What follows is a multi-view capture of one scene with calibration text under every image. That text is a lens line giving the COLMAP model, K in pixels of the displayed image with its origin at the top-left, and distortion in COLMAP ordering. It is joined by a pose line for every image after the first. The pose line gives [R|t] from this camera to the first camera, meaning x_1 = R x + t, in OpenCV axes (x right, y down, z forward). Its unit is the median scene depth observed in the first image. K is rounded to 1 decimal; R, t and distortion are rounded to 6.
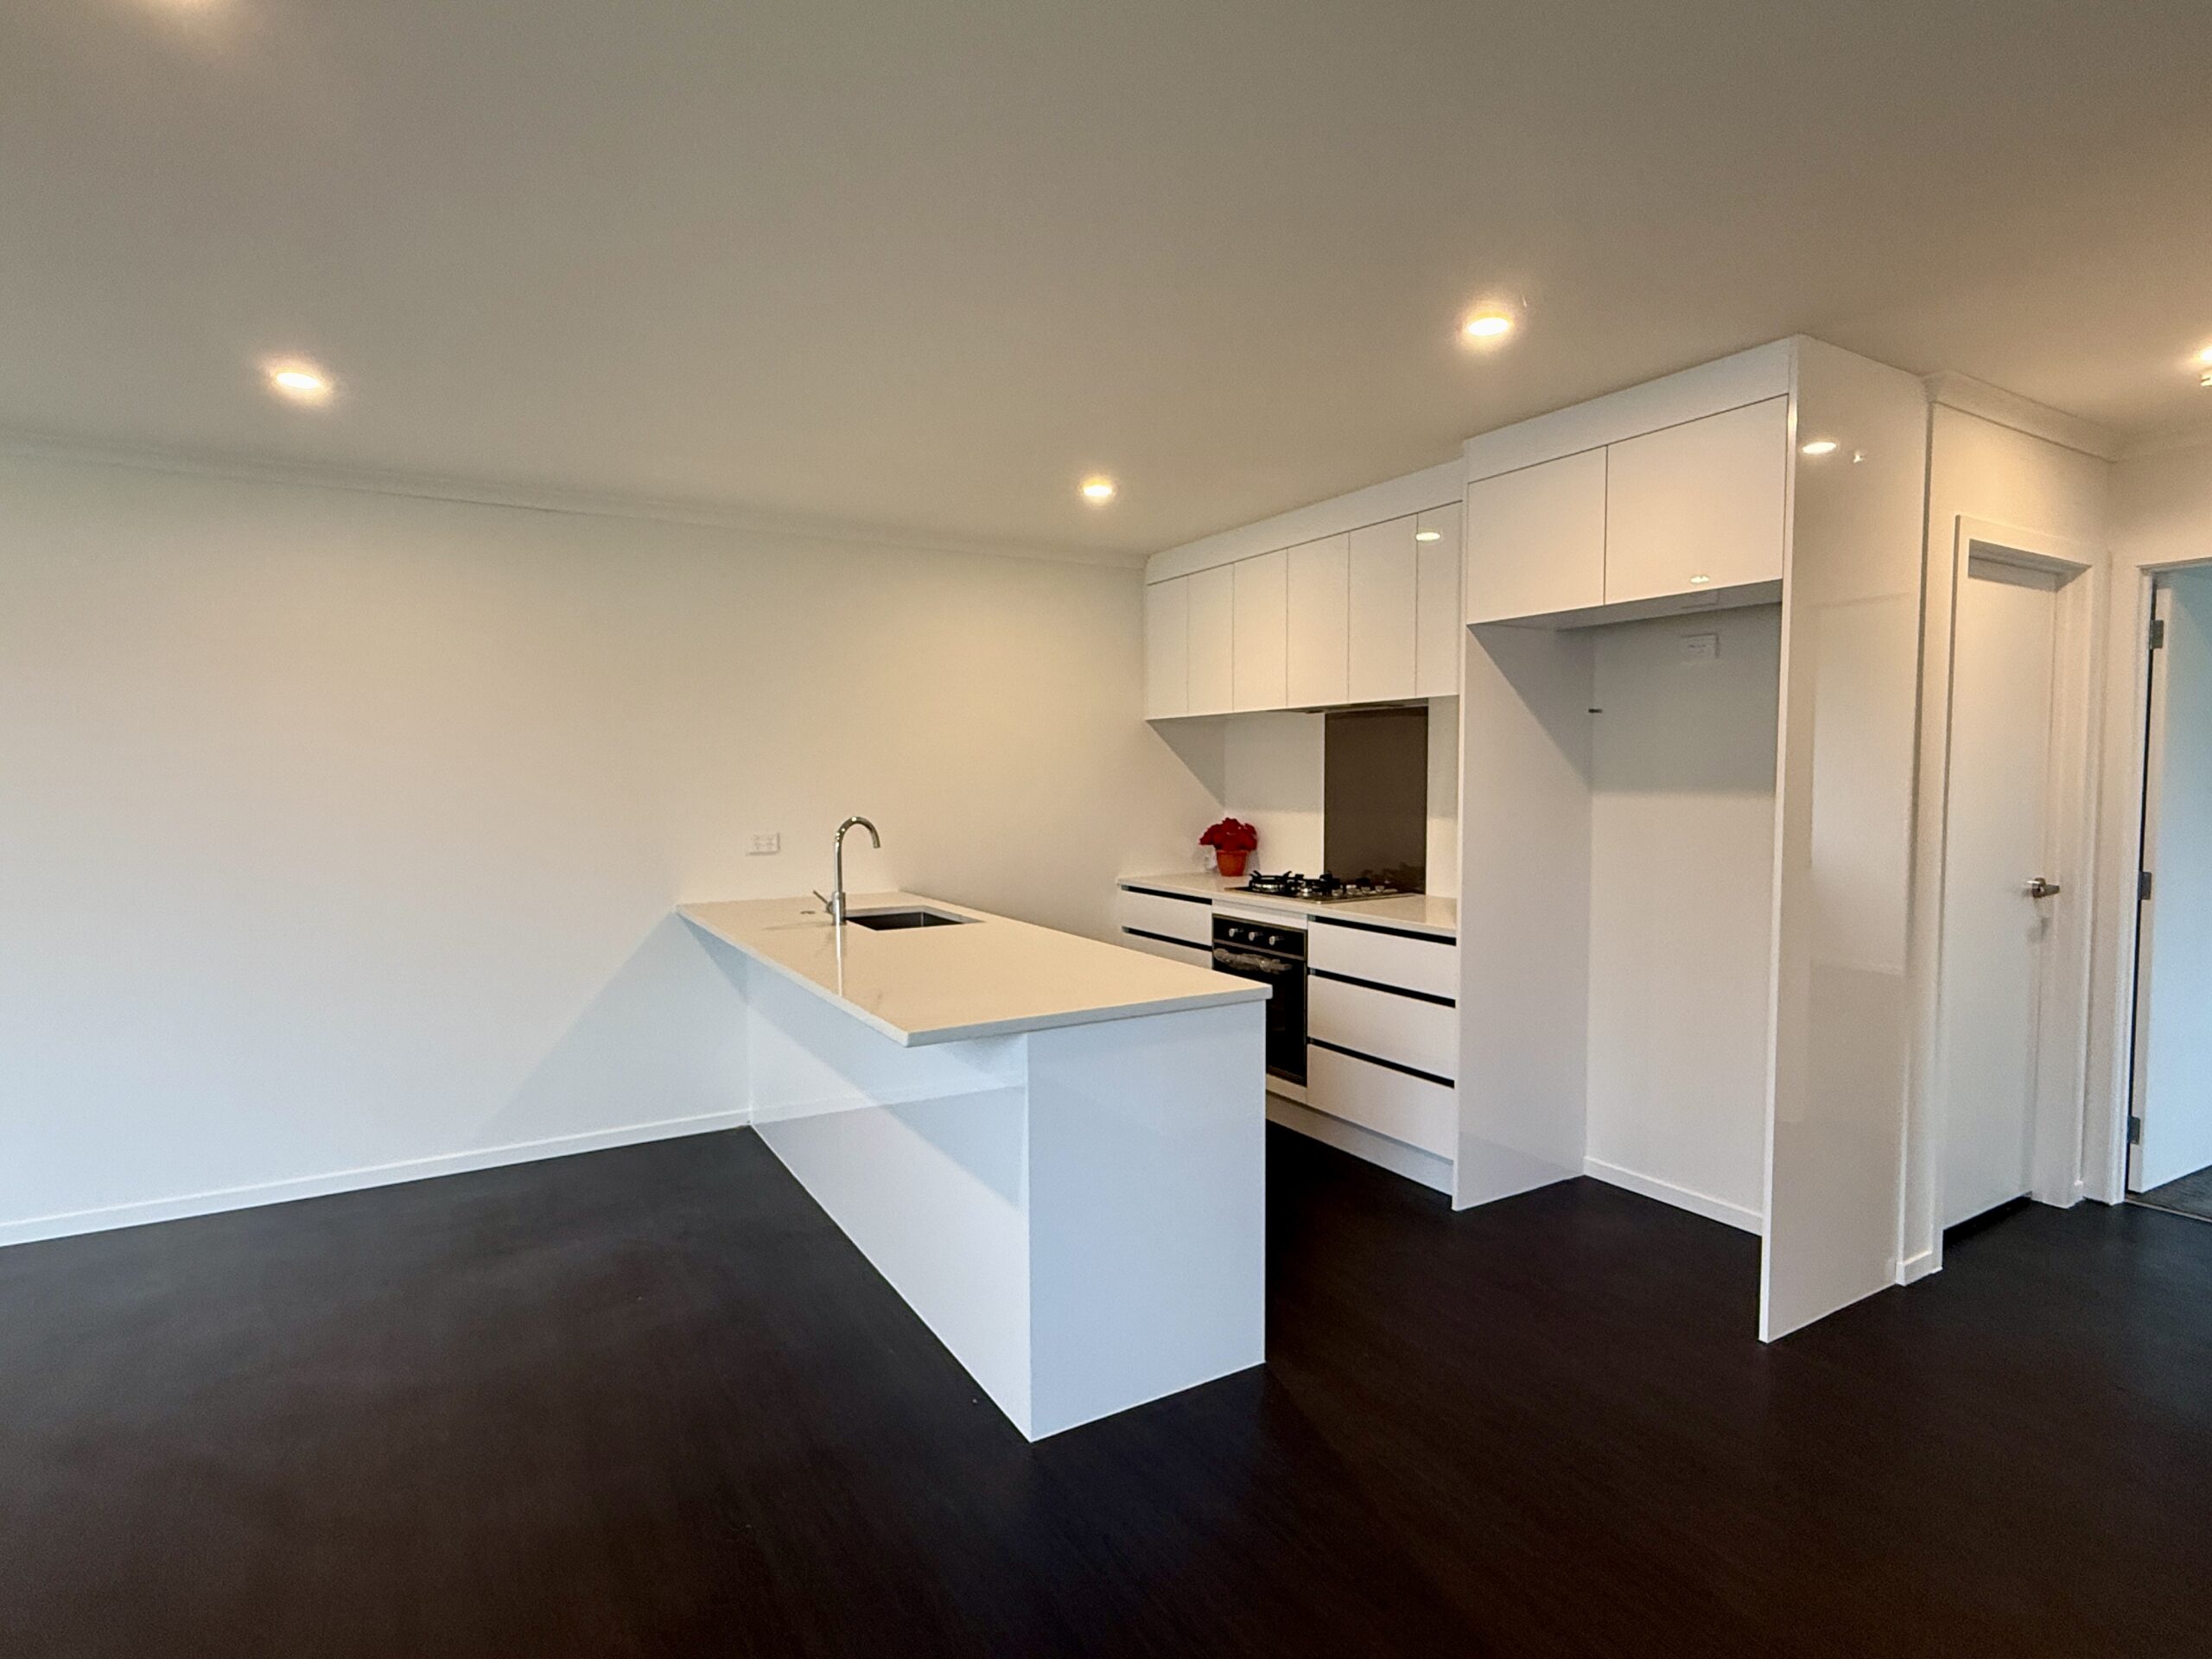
lens RADIAL K [[1137.0, 0, 1113.2], [0, 1137.0, 836.9], [0, 0, 1]] dist [-0.006050, -0.000001]
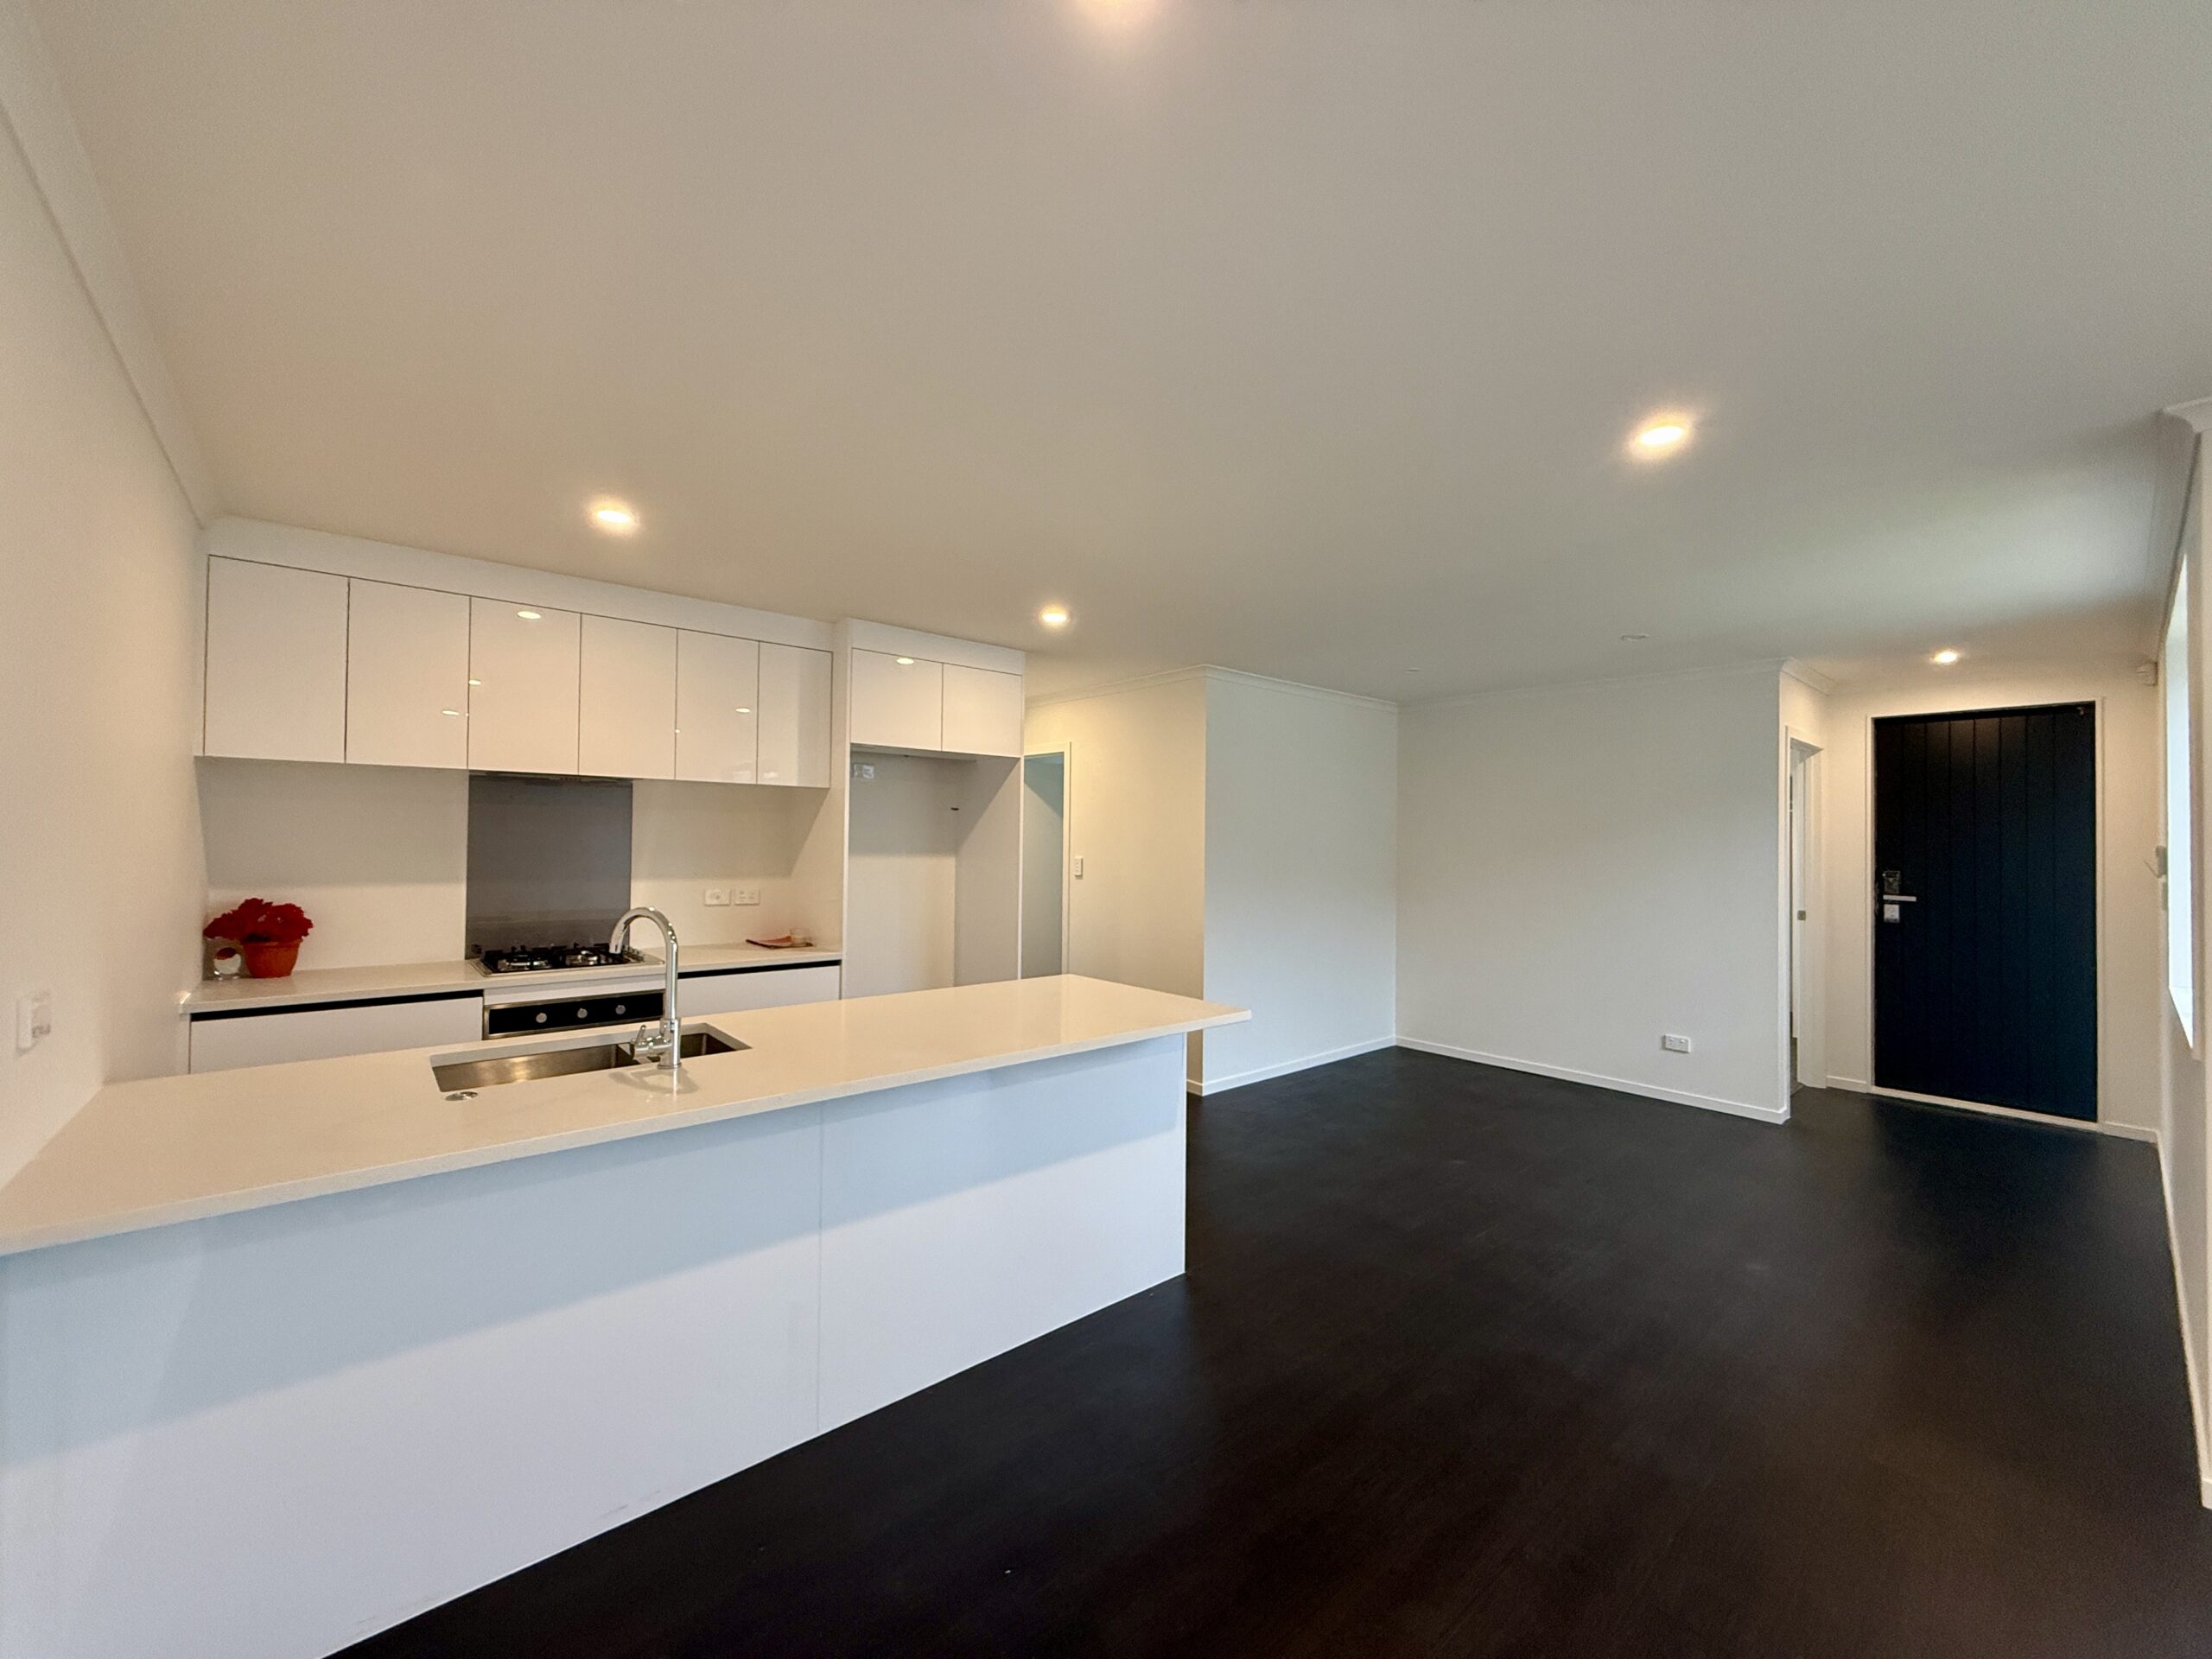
lens RADIAL K [[883.5, 0, 1102.0], [0, 883.5, 828.7], [0, 0, 1]] dist [0.001526, 0.000757]
pose [[-0.168335, 0.011869, 0.985658, -0.705254], [0.038909, 0.999228, -0.005387, -0.047521], [-0.984962, 0.037444, -0.168667, 0.714334]]
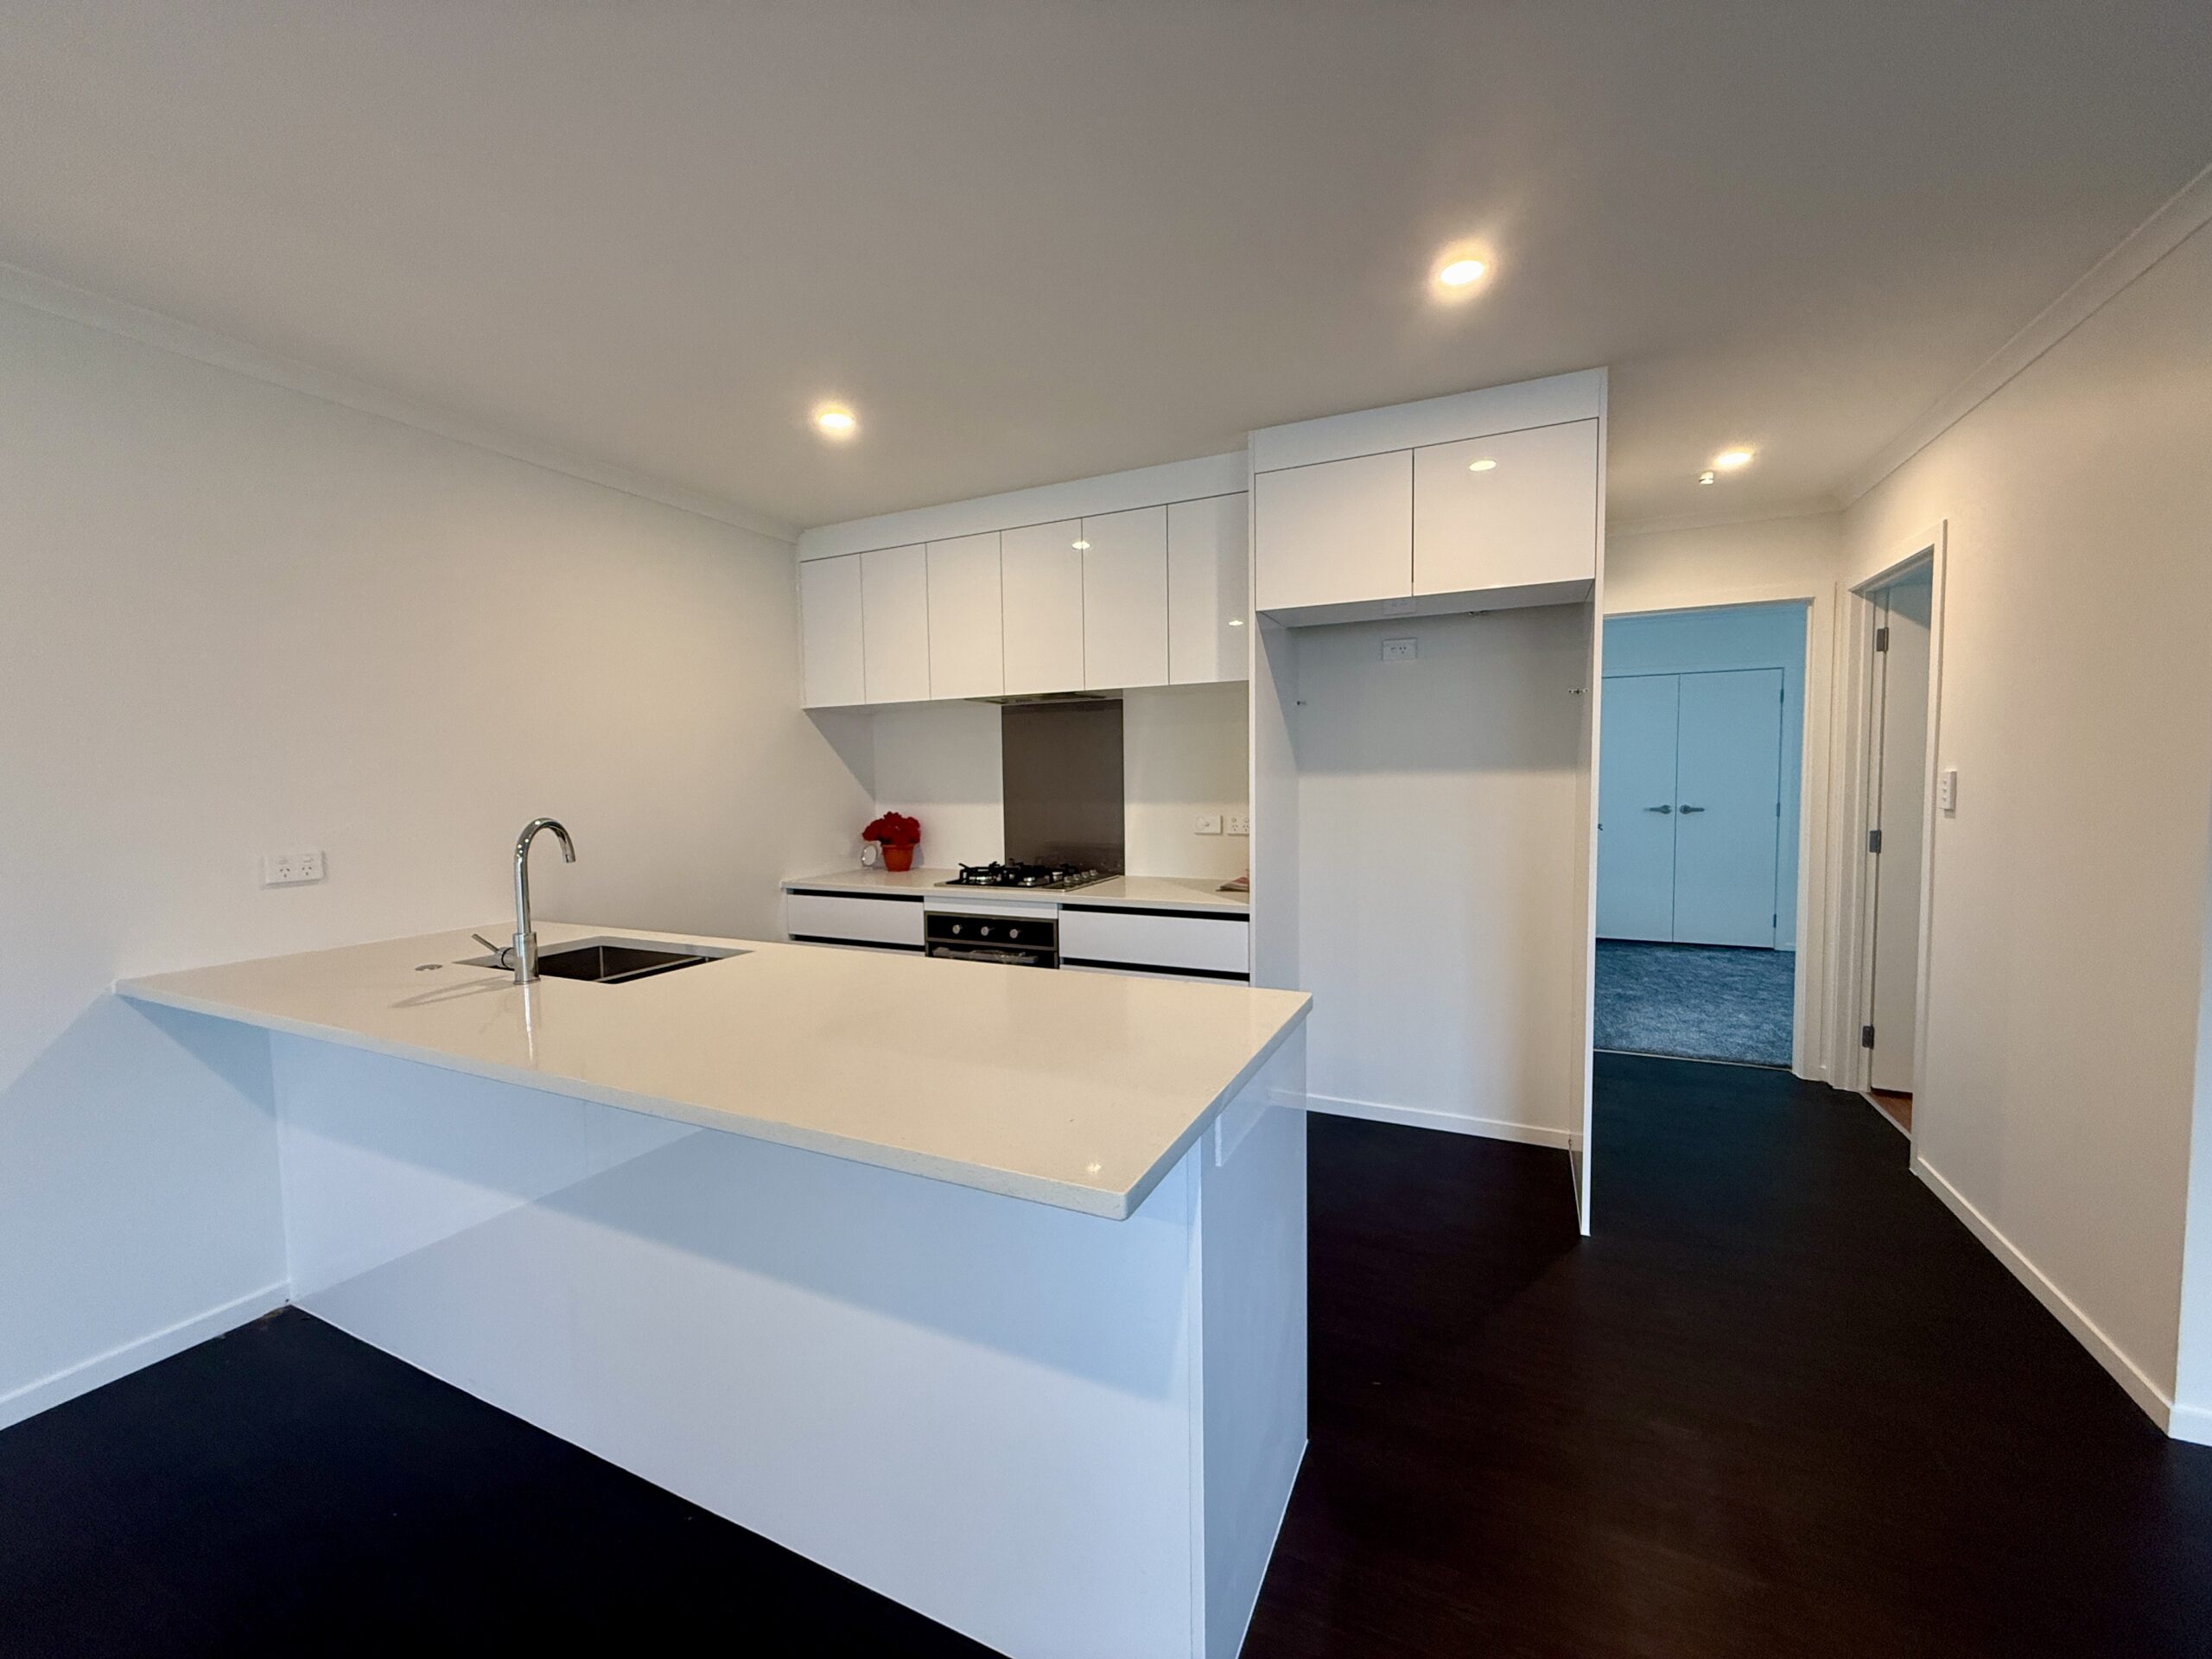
lens RADIAL K [[883.5, 0, 1104.7], [0, 883.5, 832.3], [0, 0, 1]] dist [0.001526, 0.000757]
pose [[0.832393, -0.043553, 0.552472, -0.209995], [0.042823, 0.998981, 0.014232, -0.002538], [-0.552529, 0.011811, 0.833410, 0.332119]]
